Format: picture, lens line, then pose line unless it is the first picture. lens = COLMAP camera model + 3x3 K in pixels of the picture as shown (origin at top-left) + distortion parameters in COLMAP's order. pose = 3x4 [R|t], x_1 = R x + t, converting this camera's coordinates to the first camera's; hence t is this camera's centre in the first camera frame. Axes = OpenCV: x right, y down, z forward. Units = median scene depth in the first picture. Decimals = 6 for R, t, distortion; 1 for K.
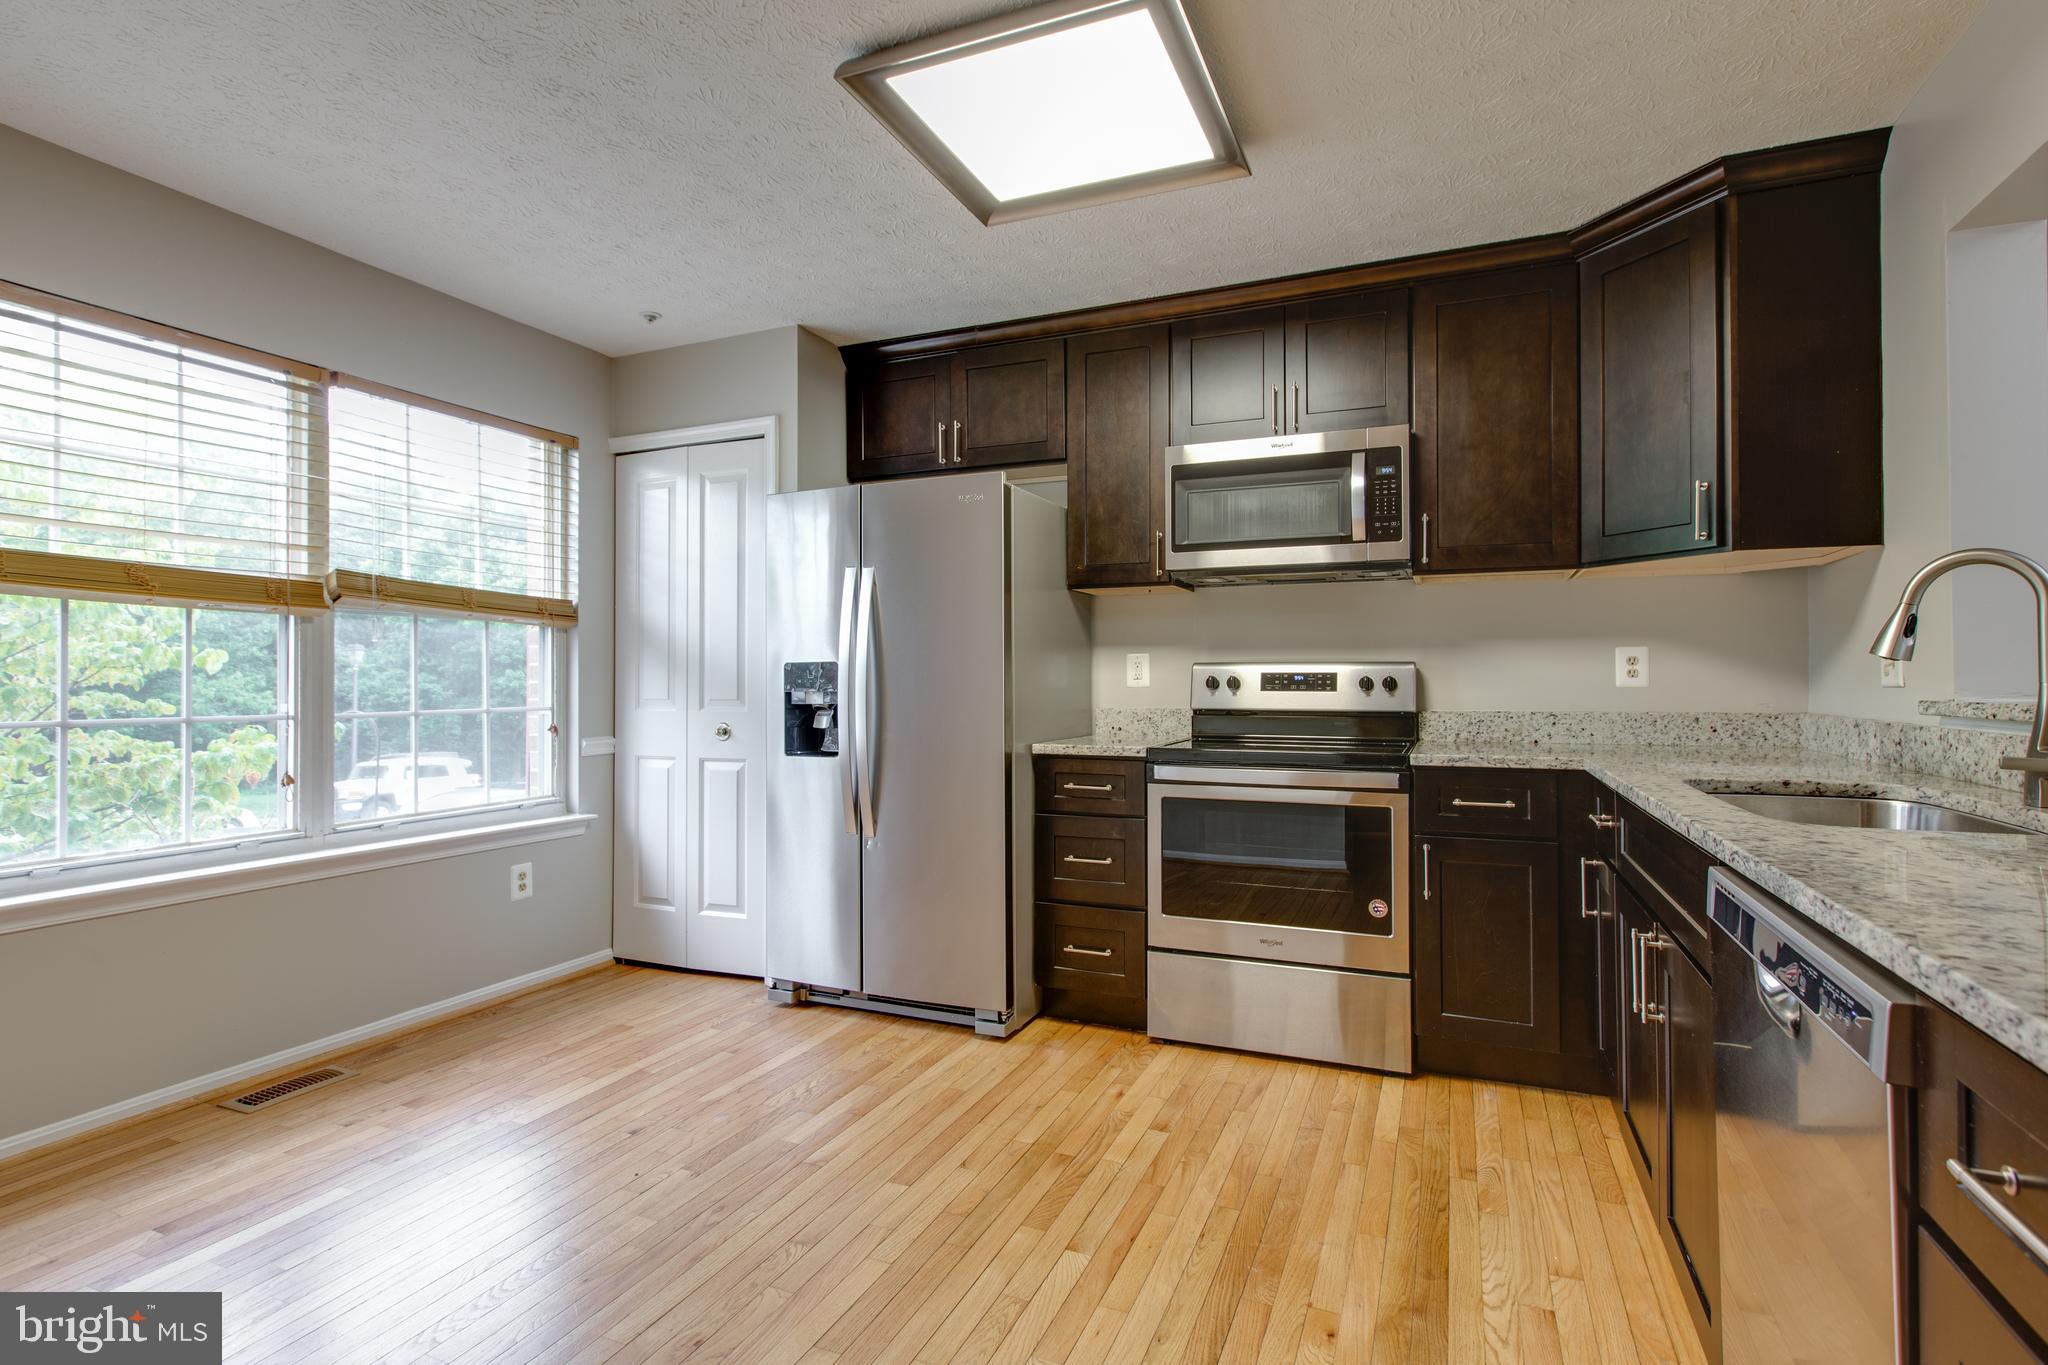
lens RADIAL K [[991.4, 0, 1013.8], [0, 991.4, 673.5], [0, 0, 1]] dist [-0.005908, -0.000866]
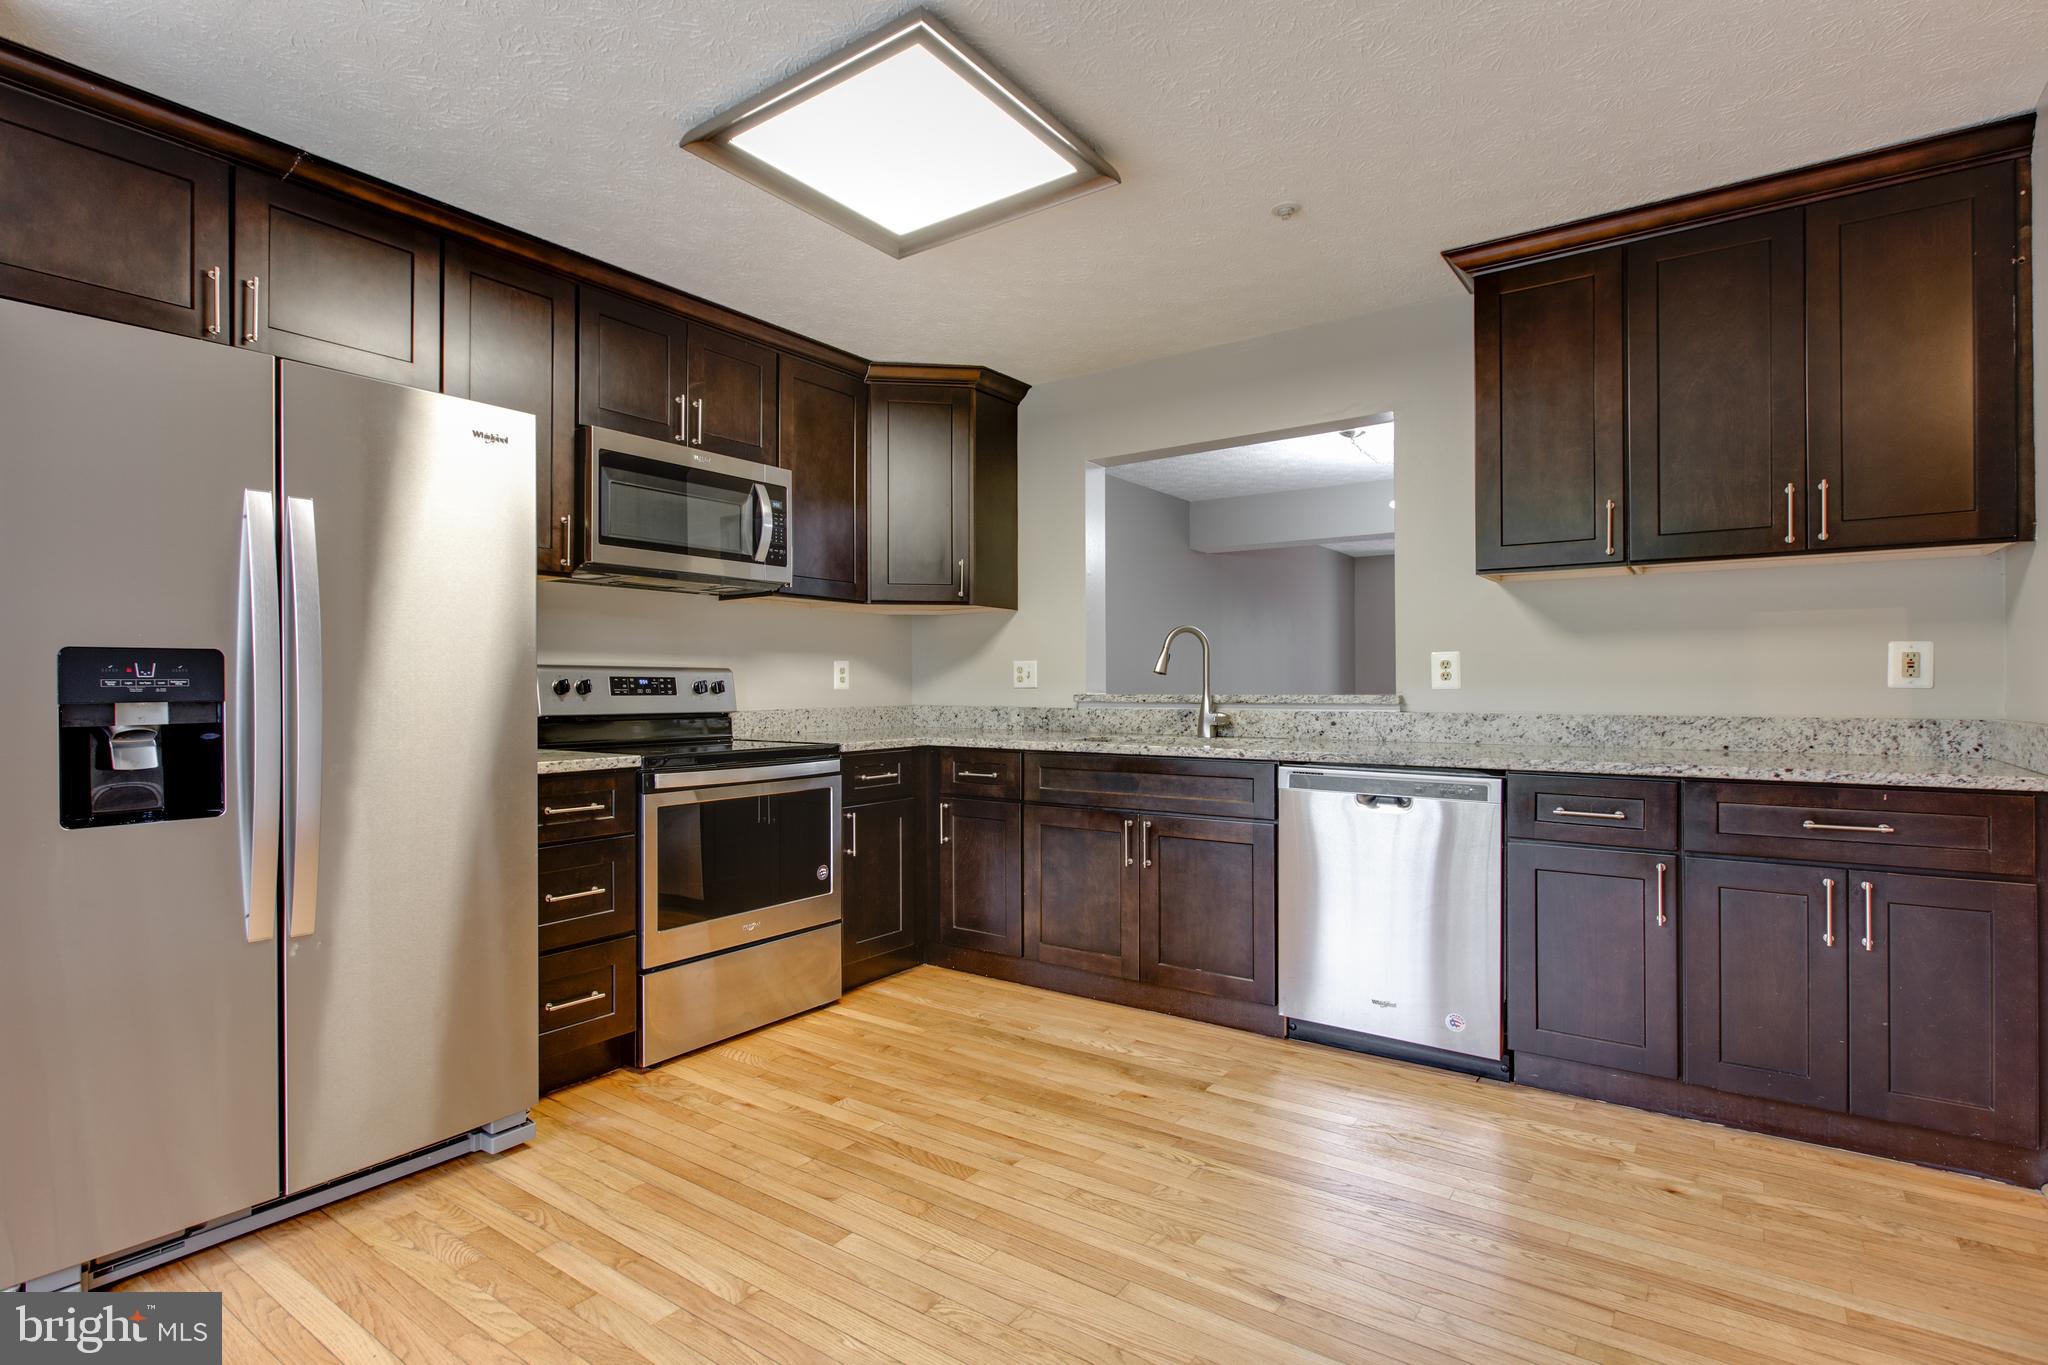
lens RADIAL K [[952.4, 0, 1019.2], [0, 952.4, 684.4], [0, 0, 1]] dist [-0.004339, -0.000402]
pose [[0.235624, 0.002032, 0.971842, -0.720934], [-0.005880, 0.999982, -0.000665, 0.006785], [-0.971827, -0.005557, 0.235632, 0.500497]]
